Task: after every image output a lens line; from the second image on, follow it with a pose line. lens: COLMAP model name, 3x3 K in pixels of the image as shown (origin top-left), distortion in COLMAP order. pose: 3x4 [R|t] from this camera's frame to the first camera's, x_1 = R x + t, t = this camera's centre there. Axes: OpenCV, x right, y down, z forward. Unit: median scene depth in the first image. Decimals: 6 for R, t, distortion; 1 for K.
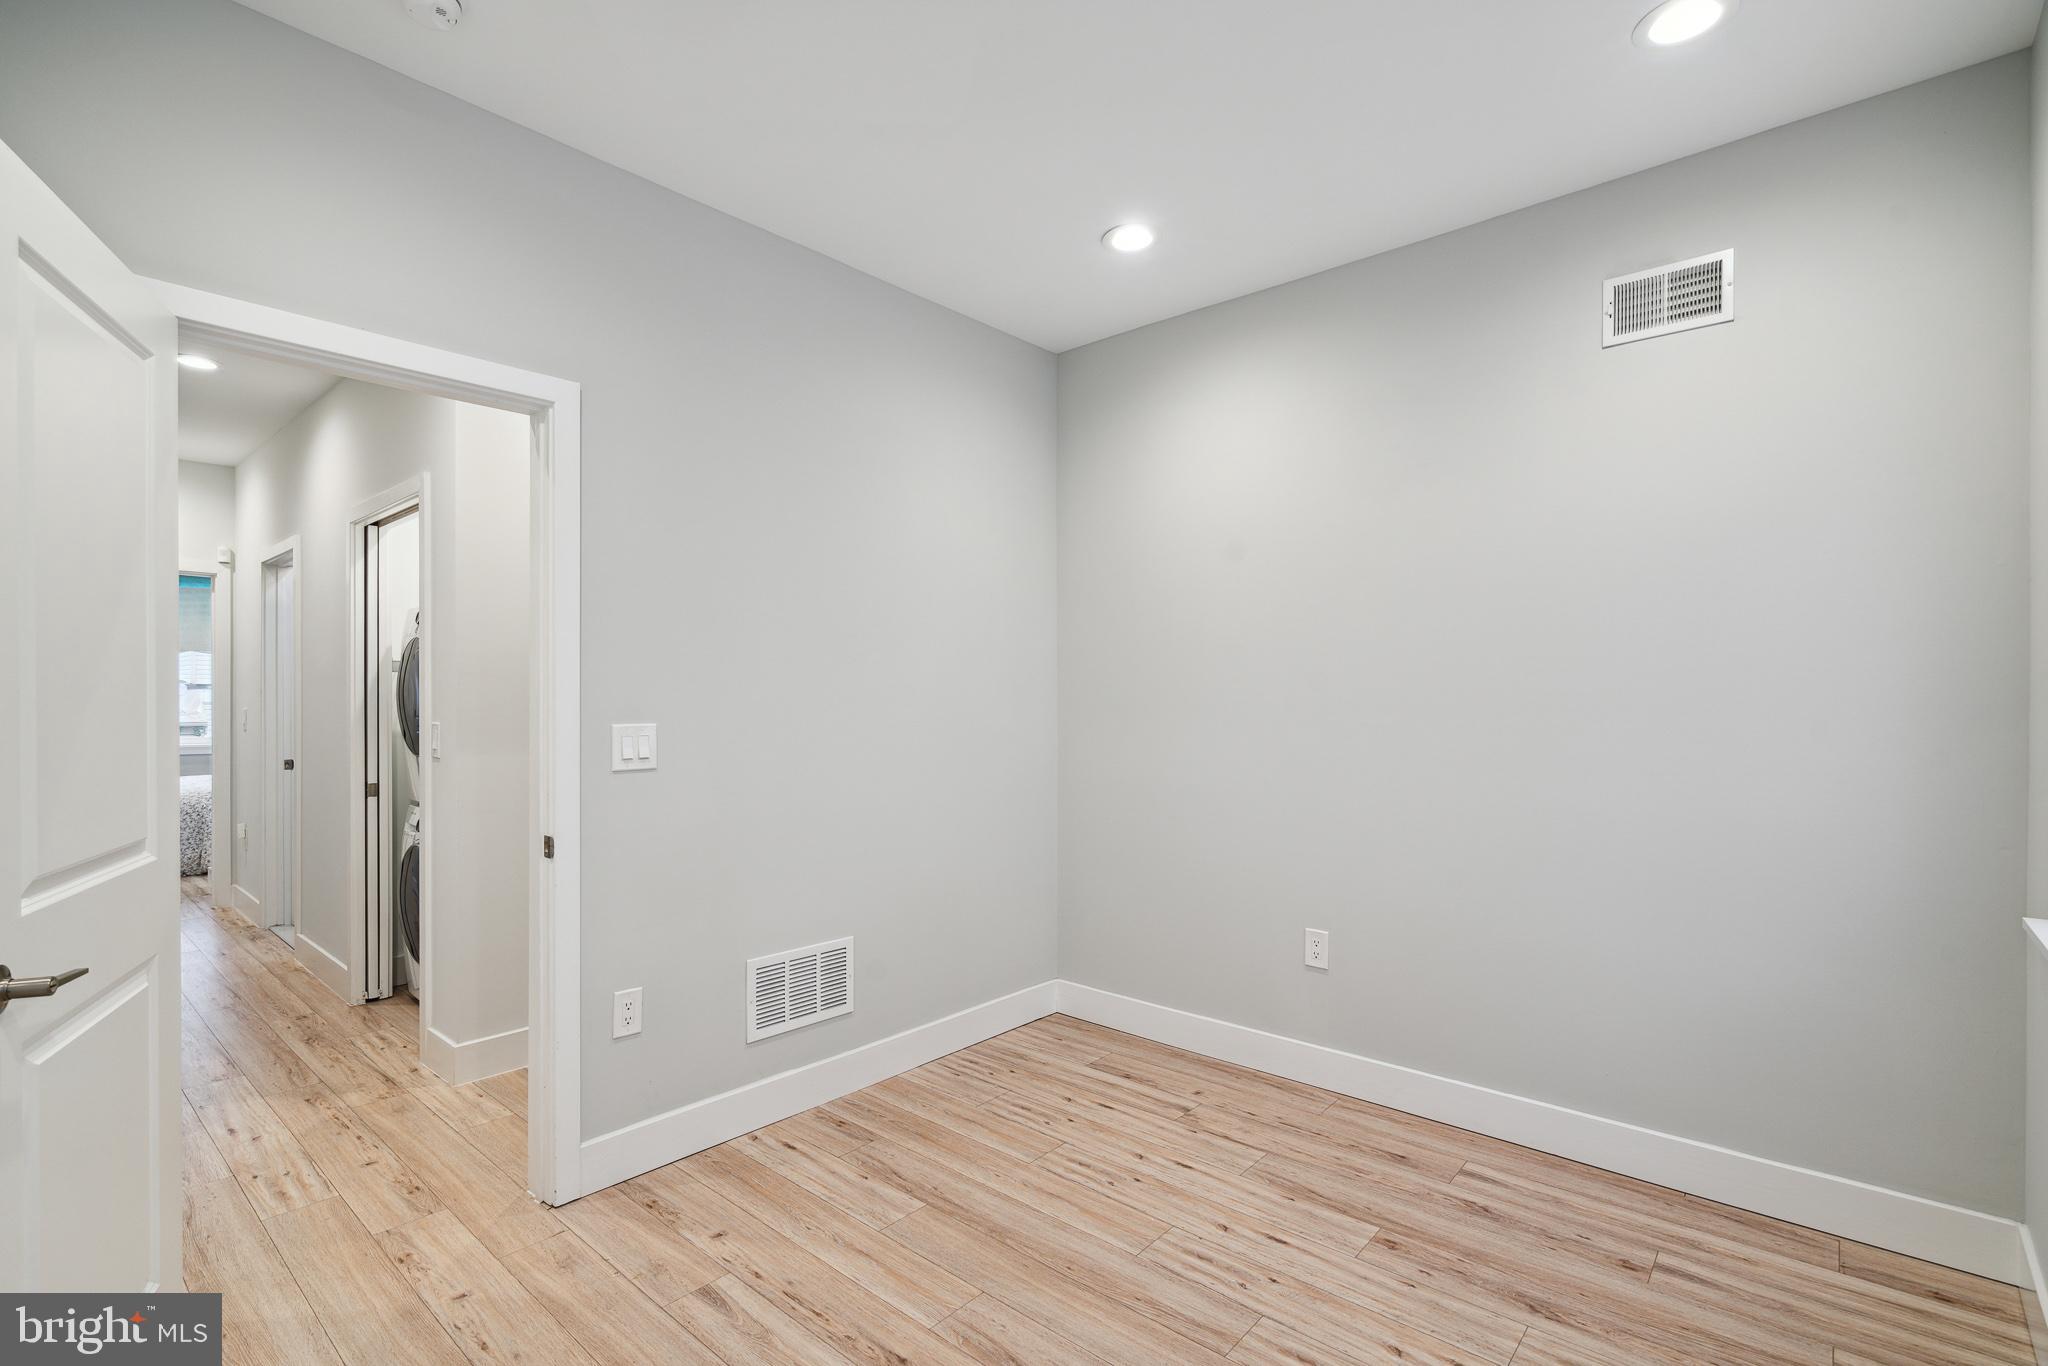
lens RADIAL K [[938.0, 0, 1014.9], [0, 938.0, 703.4], [0, 0, 1]] dist [-0.001058, -0.000092]
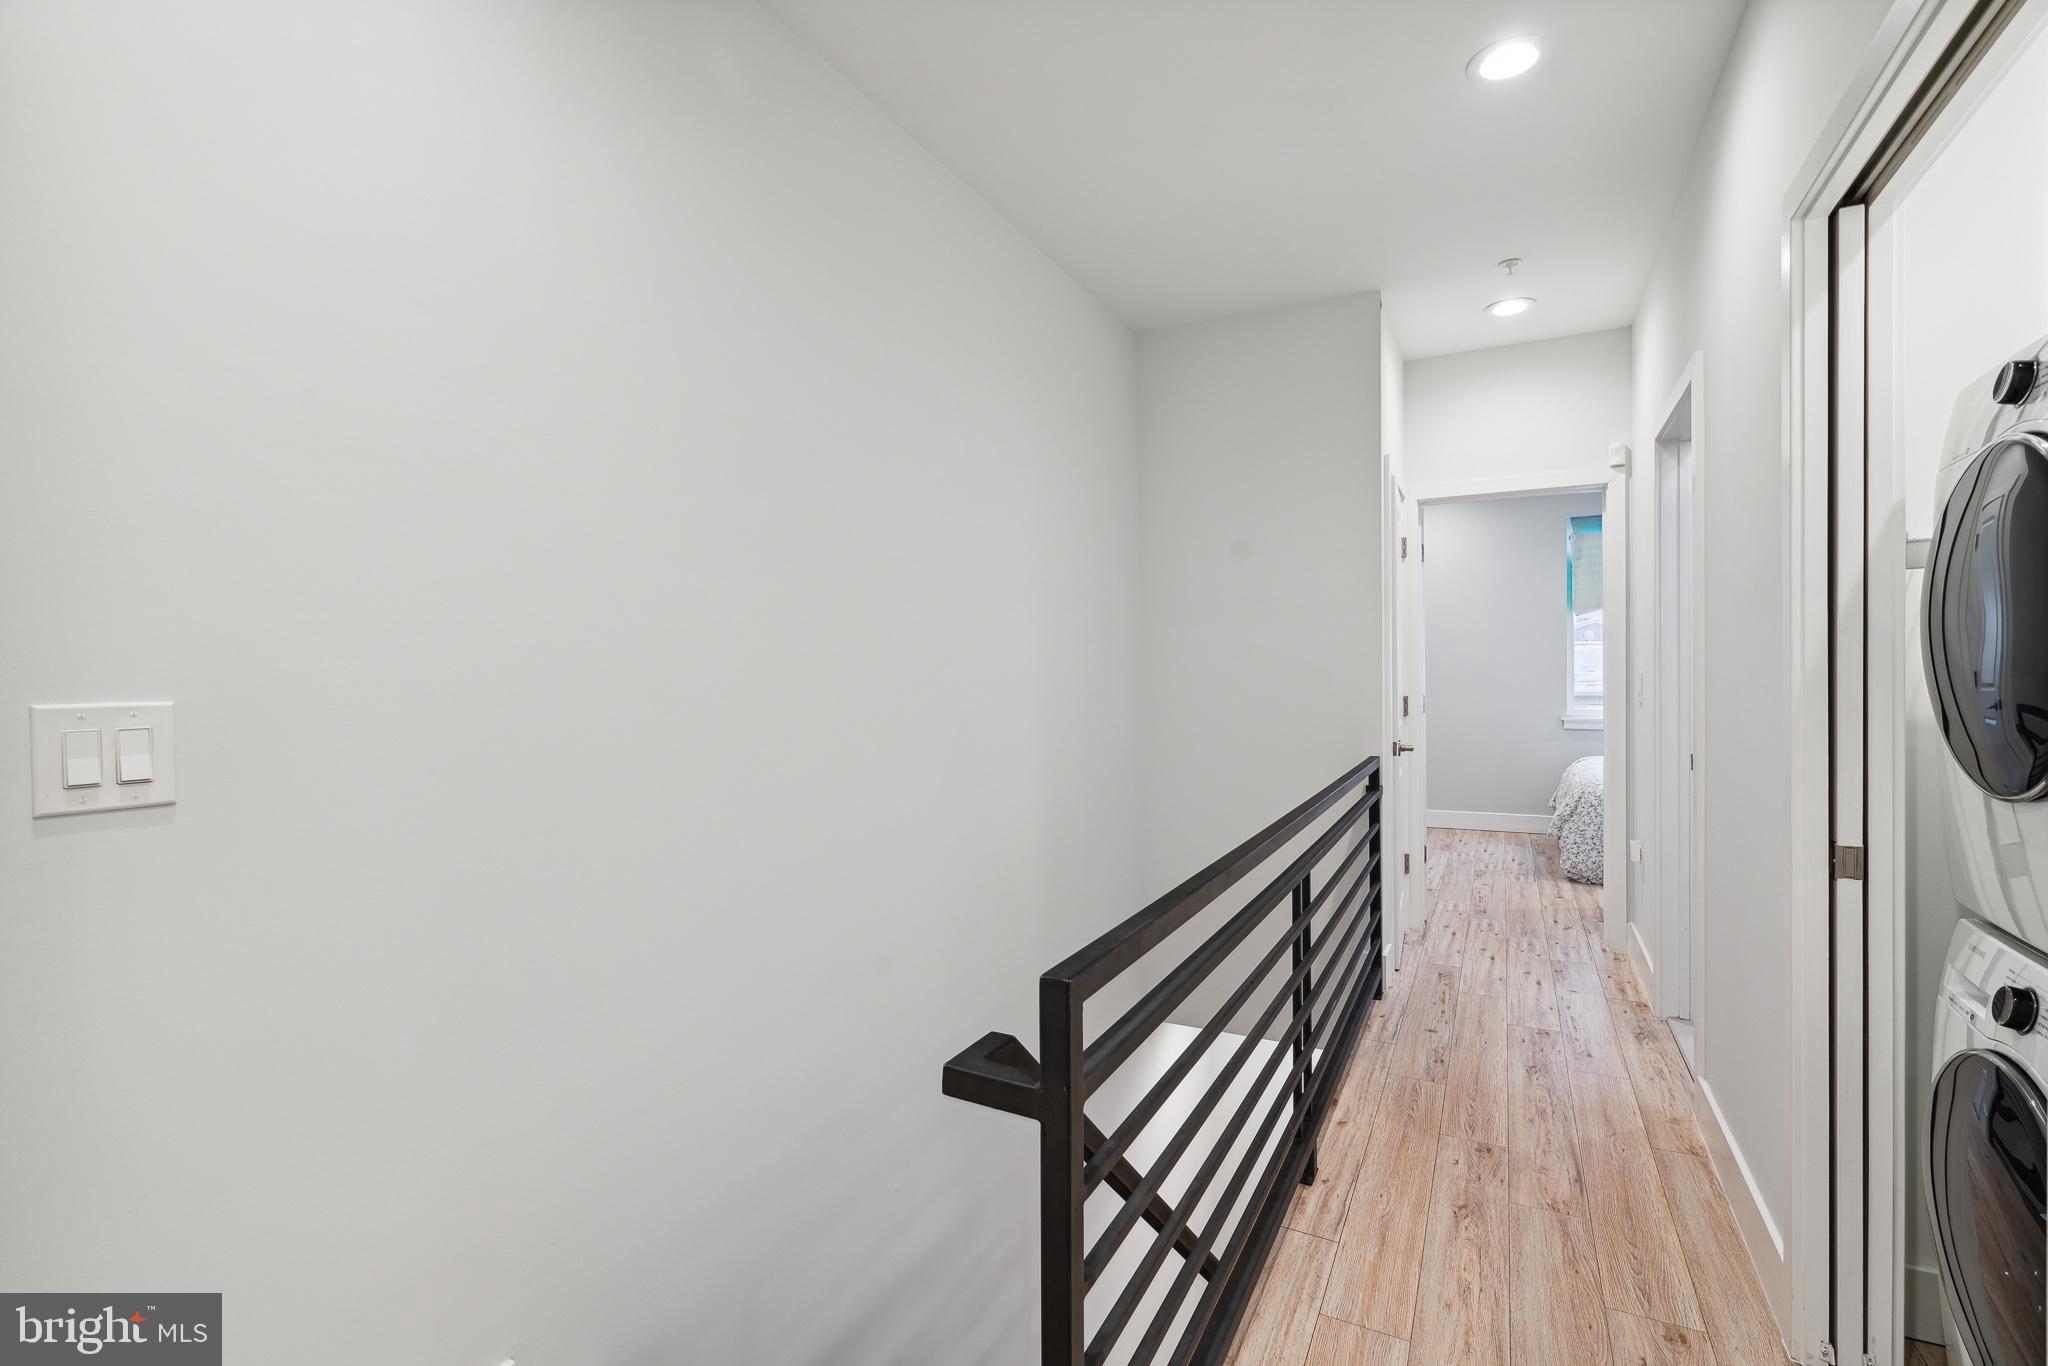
lens RADIAL K [[913.6, 0, 1012.3], [0, 913.6, 684.9], [0, 0, 1]] dist [0.001349, 0.000424]
pose [[0.223047, 0.007219, -0.974781, -0.472943], [0.007015, 0.999935, 0.009010, 0.009884], [0.974782, -0.008848, 0.222982, 0.694656]]
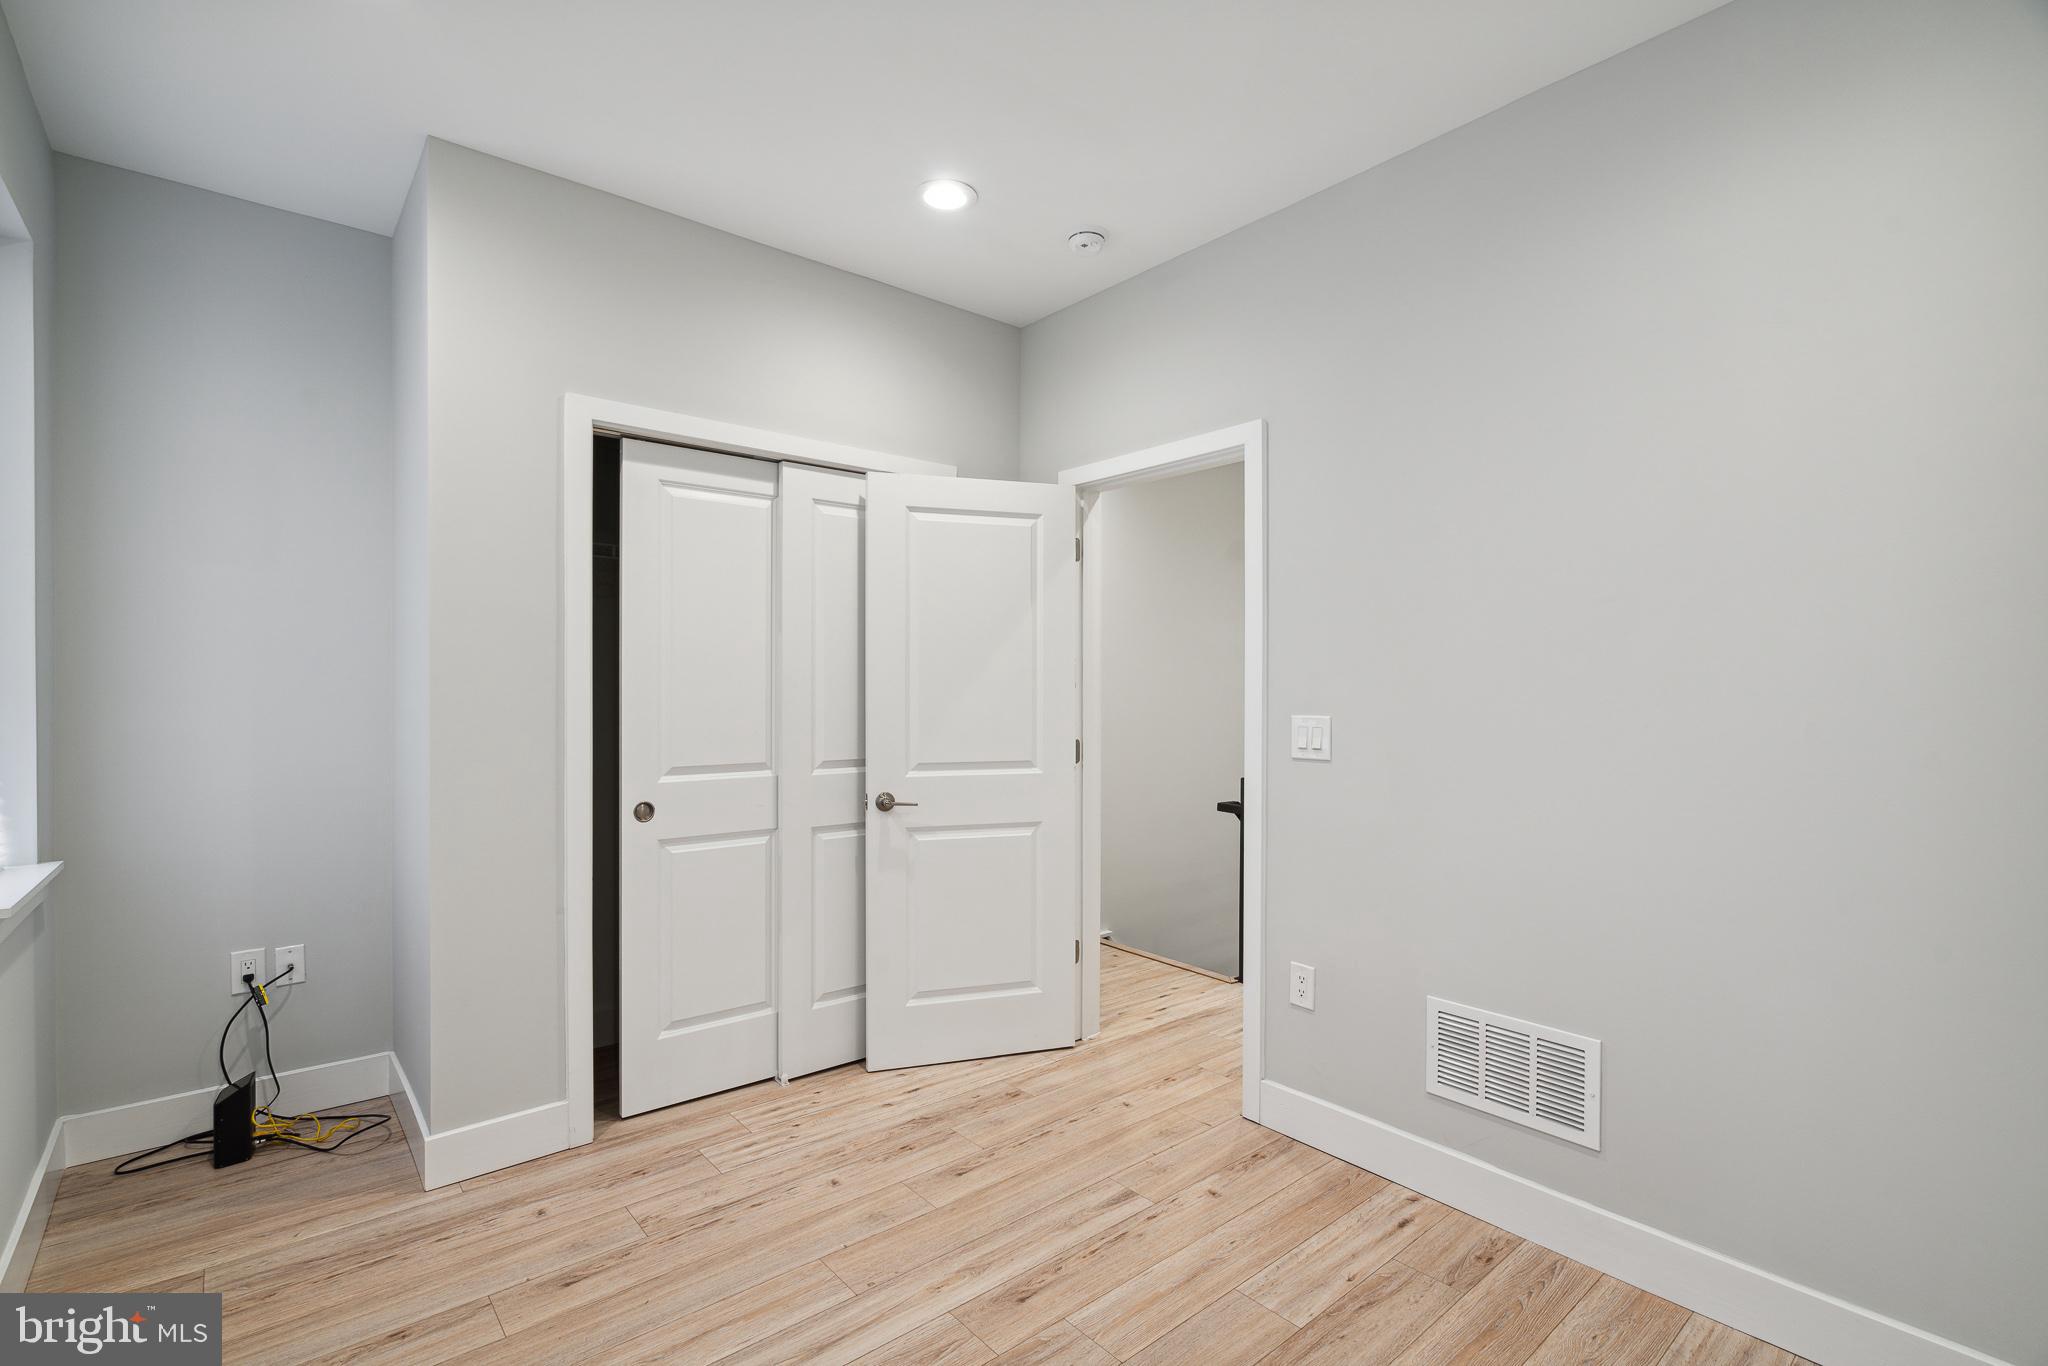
lens RADIAL K [[938.0, 0, 1014.9], [0, 938.0, 703.4], [0, 0, 1]] dist [-0.001058, -0.000092]
pose [[-0.152993, 0.008024, -0.988195, 0.548783], [-0.008377, 0.999921, 0.009416, 0.000808], [0.988192, 0.009719, -0.152914, 0.667145]]
